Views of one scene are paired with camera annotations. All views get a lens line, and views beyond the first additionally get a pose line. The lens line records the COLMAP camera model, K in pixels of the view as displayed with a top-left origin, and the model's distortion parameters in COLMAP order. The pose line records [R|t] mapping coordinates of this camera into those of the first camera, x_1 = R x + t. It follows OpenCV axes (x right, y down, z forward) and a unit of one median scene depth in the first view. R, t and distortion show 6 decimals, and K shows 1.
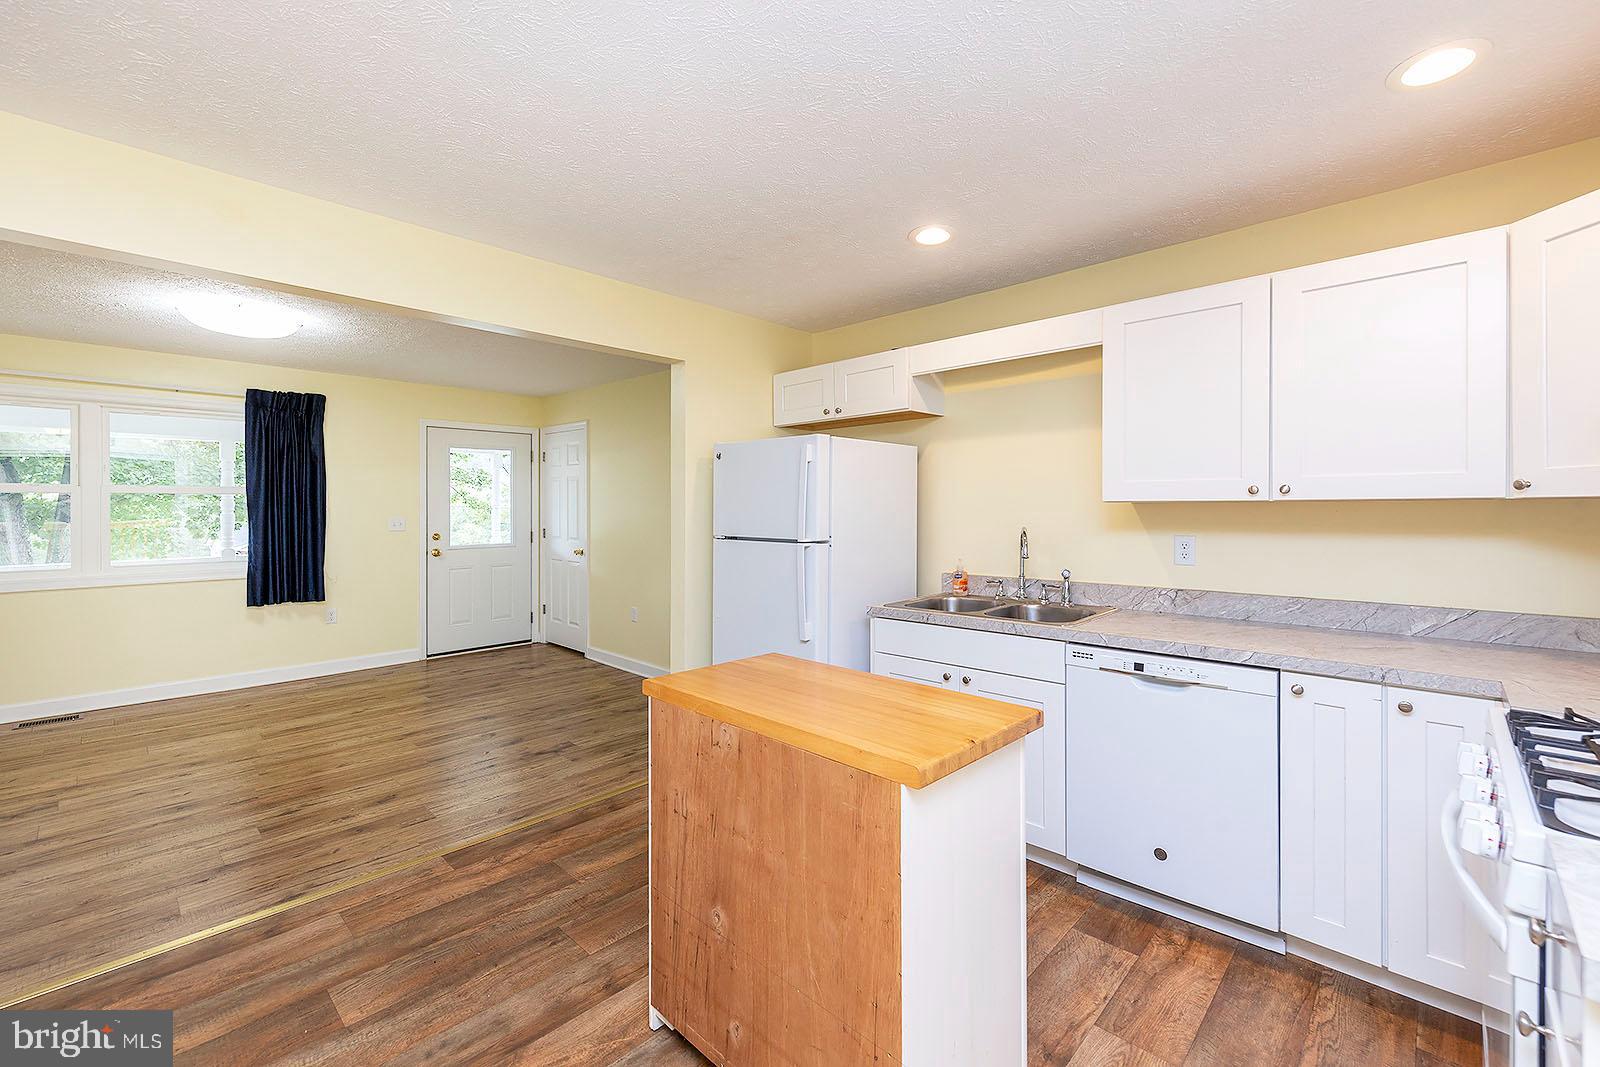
lens RADIAL K [[672.1, 0, 830.8], [0, 672.1, 517.8], [0, 0, 1]] dist [0.010343, -0.000100]
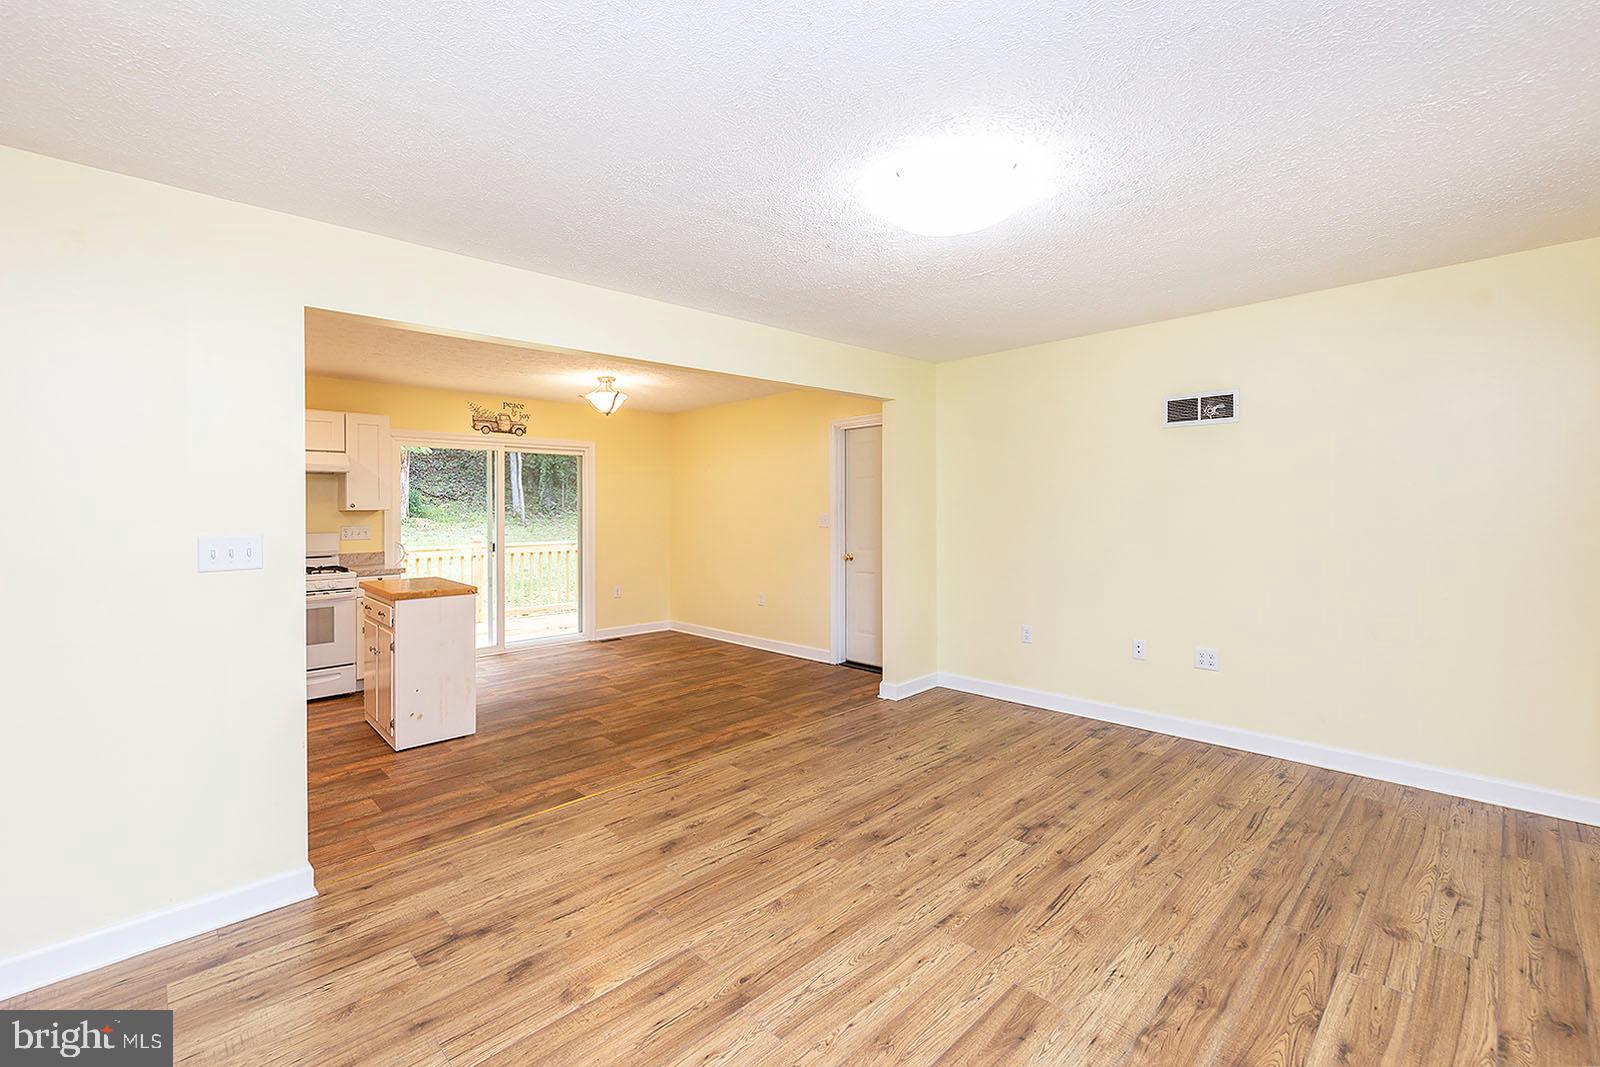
lens RADIAL K [[686.1, 0, 804.9], [0, 686.1, 514.0], [0, 0, 1]] dist [0.001770, -0.000229]
pose [[-0.997585, 0.010820, 0.068614, -0.817537], [0.012860, 0.999486, 0.029352, -0.032993], [-0.068261, 0.030164, -0.997211, 1.692360]]
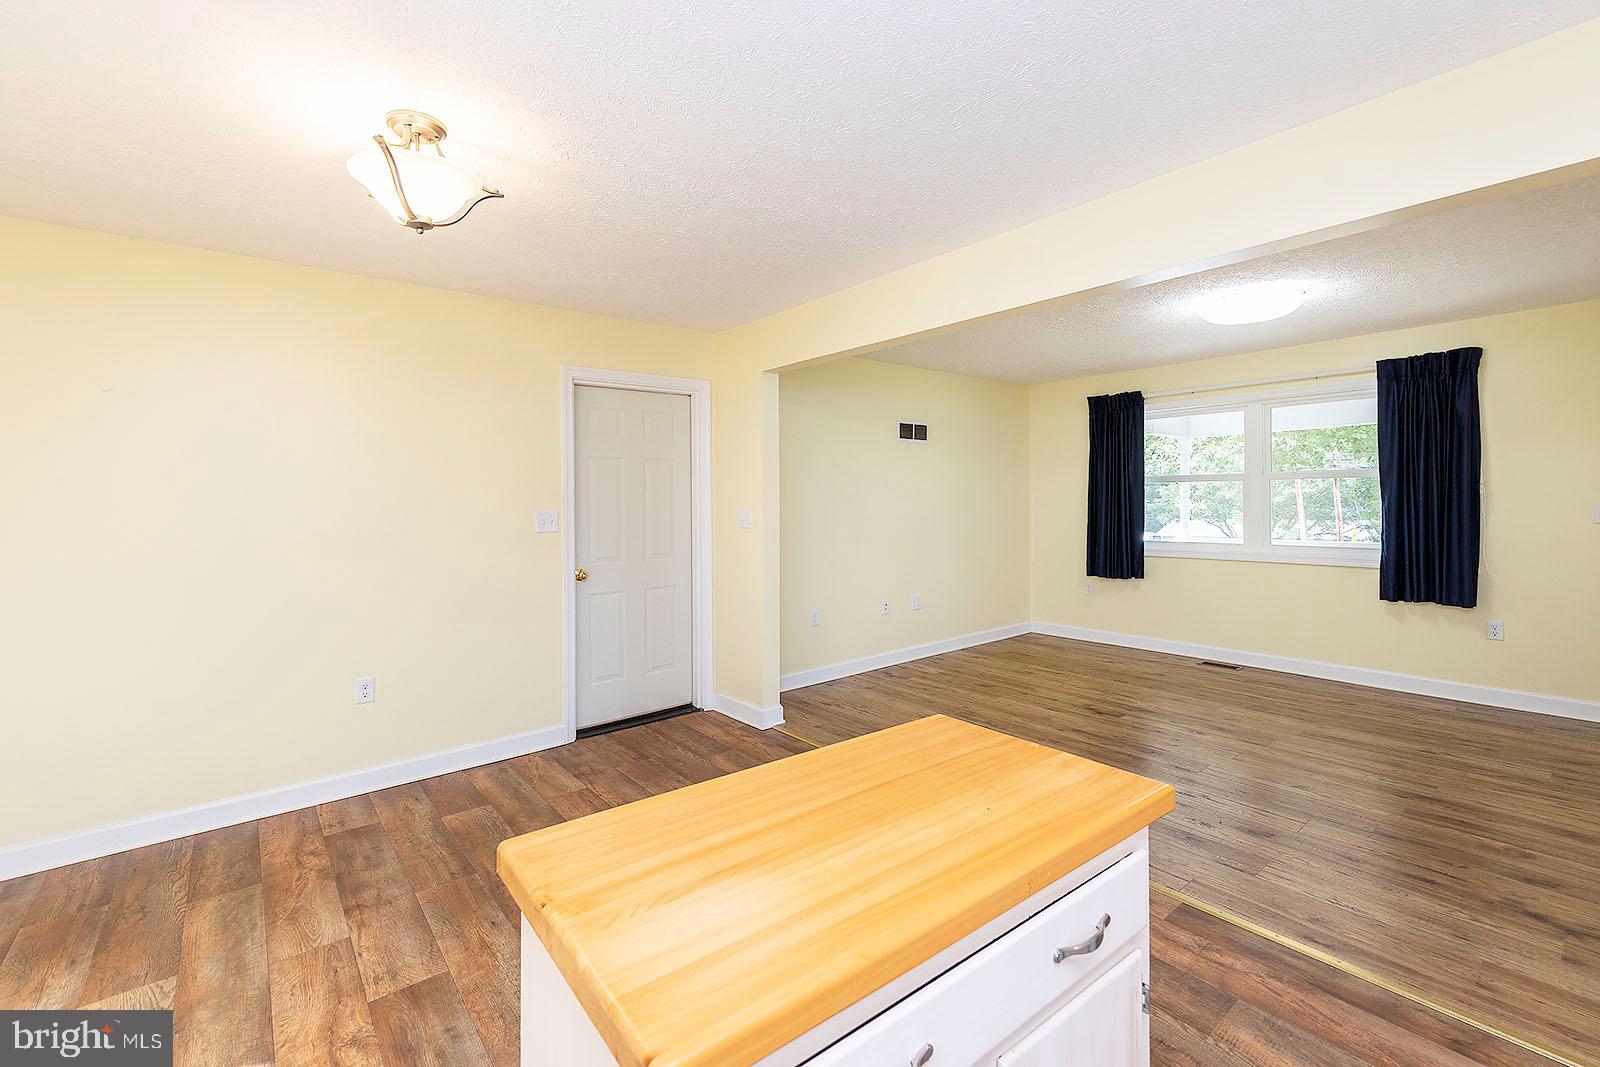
lens RADIAL K [[689.9, 0, 764.4], [0, 689.9, 497.9], [0, 0, 1]] dist [0.000448, 0.000150]
pose [[-0.179085, 0.002686, -0.983830, 0.289940], [-0.002890, 0.999991, 0.003256, -0.010127], [0.983829, 0.003426, -0.179076, 0.488510]]
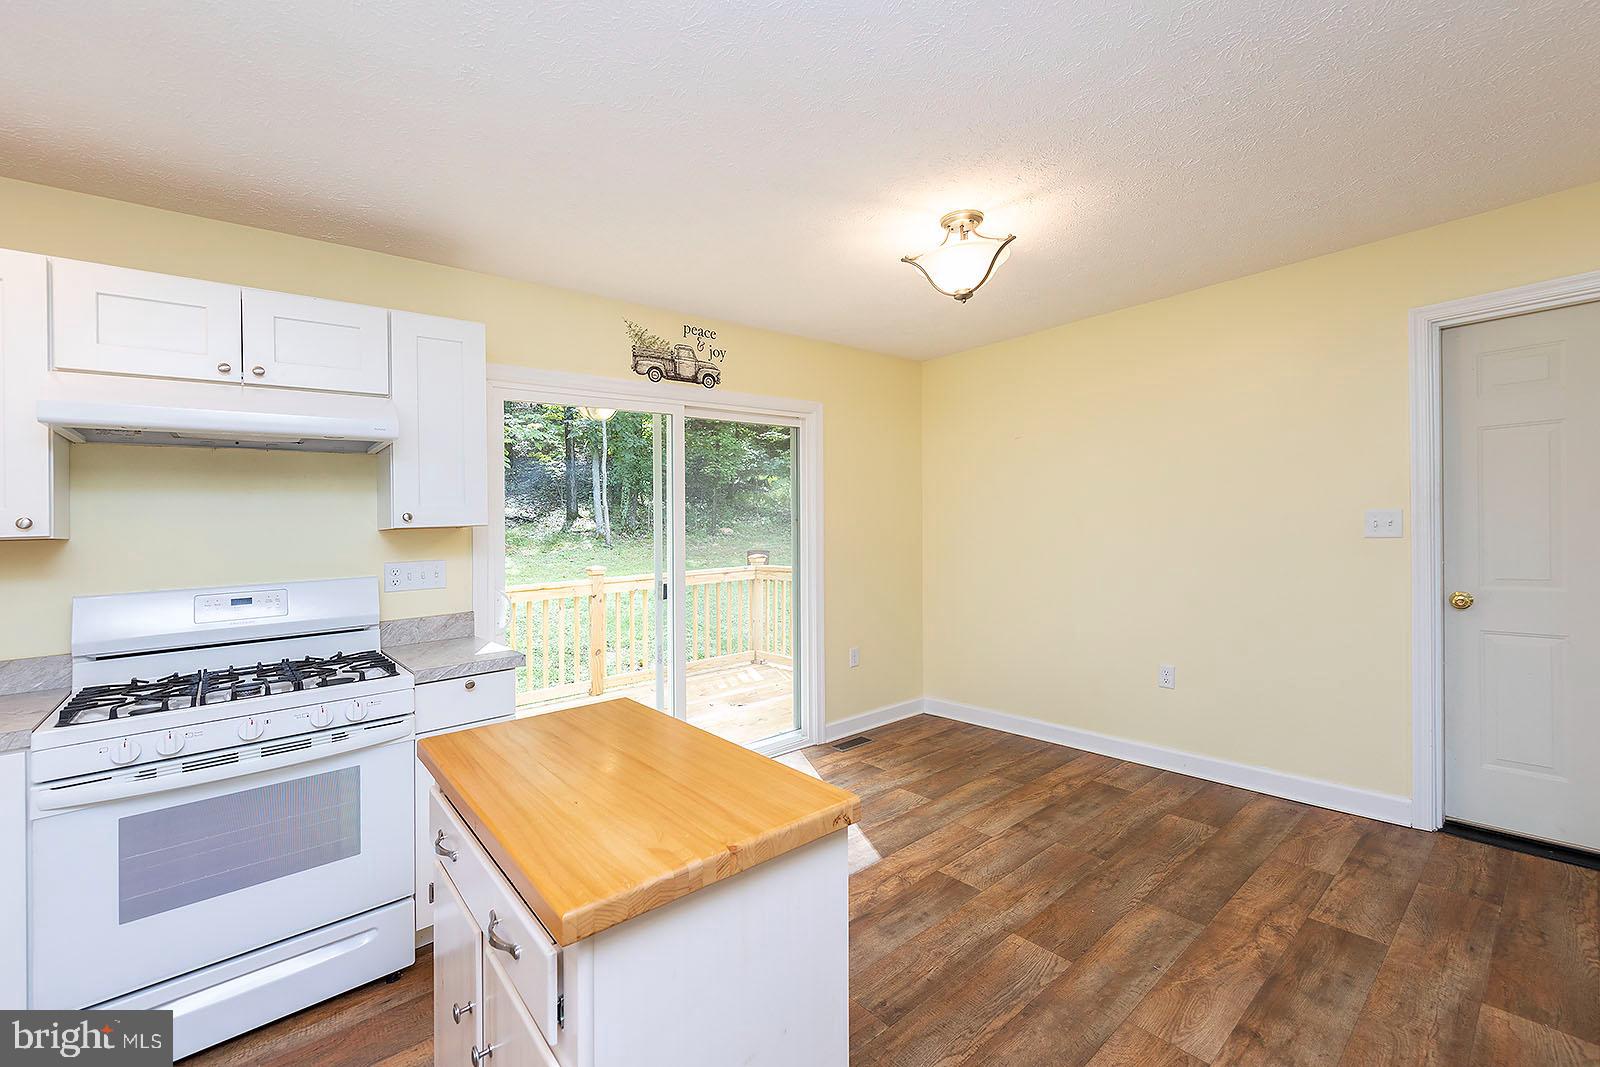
lens RADIAL K [[672.1, 0, 851.4], [0, 672.1, 524.8], [0, 0, 1]] dist [0.001163, 0.000358]
pose [[-0.995258, 0.035128, 0.090705, -0.177127], [0.037348, 0.999040, 0.022895, -0.008816], [-0.089814, 0.026174, -0.995615, 0.819383]]
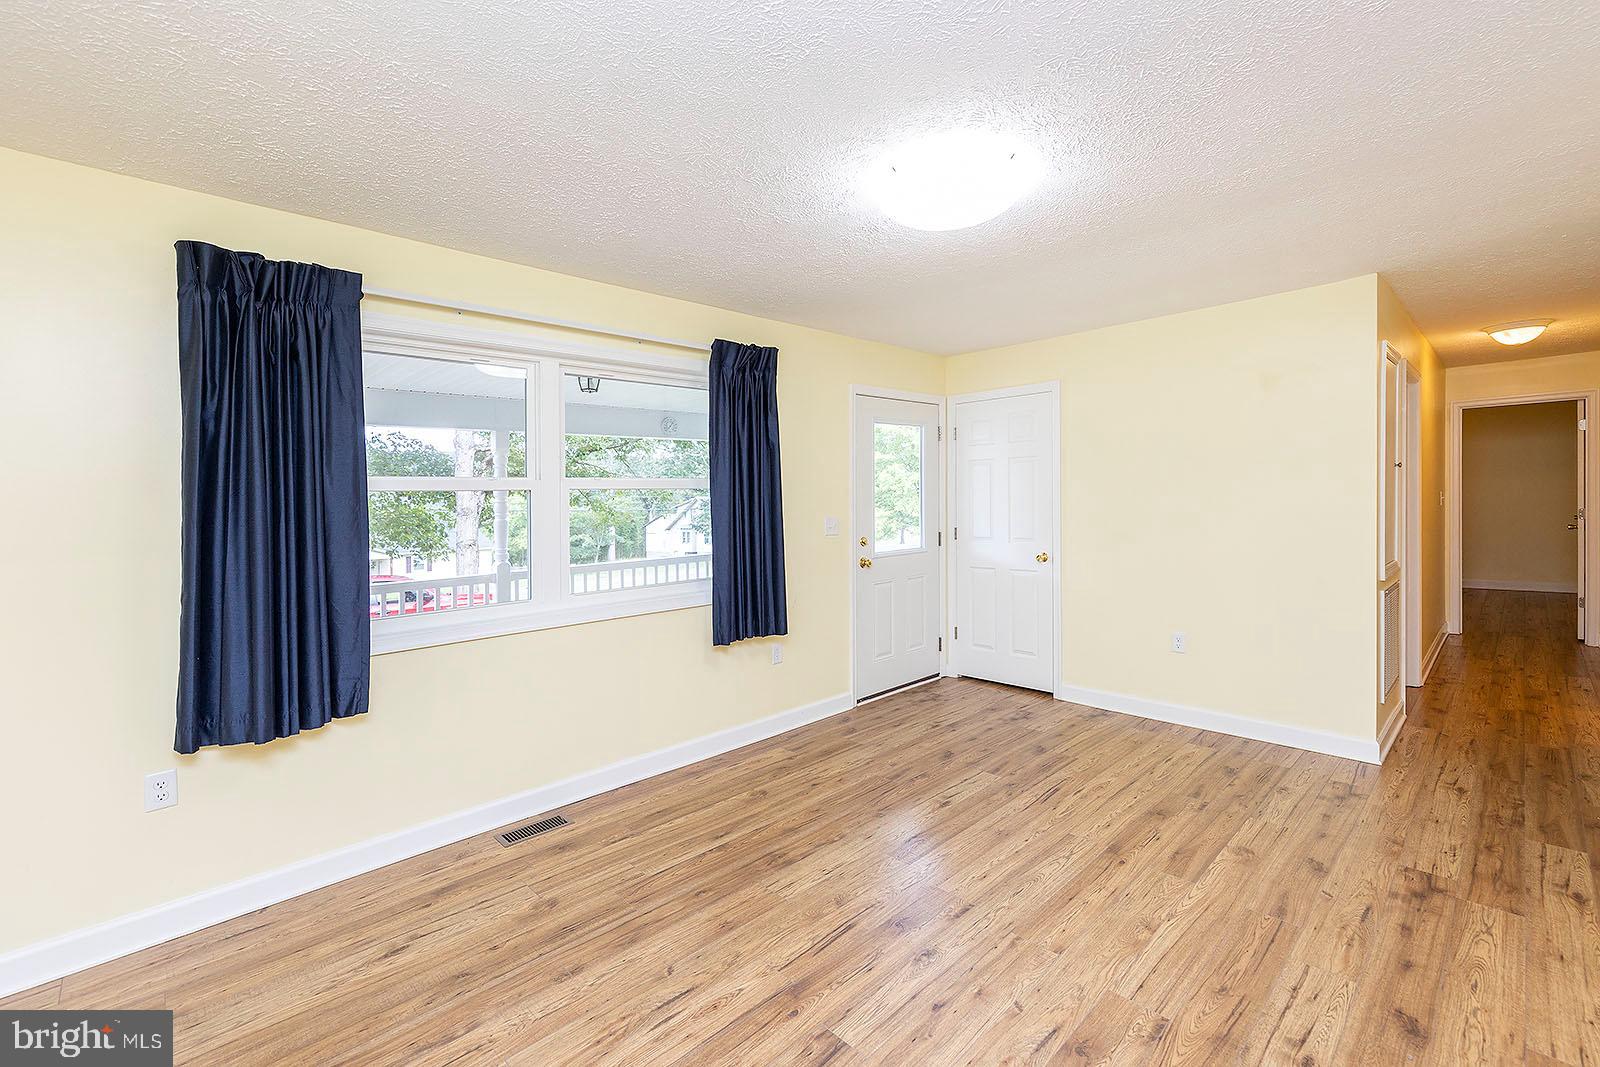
lens RADIAL K [[698.0, 0, 841.8], [0, 698.0, 493.4], [0, 0, 1]] dist [0.000350, -0.000199]
pose [[0.998831, -0.029456, -0.038334, -0.977966], [0.028265, 0.999112, -0.031236, -0.000824], [0.039220, 0.030116, 0.998777, 0.378993]]
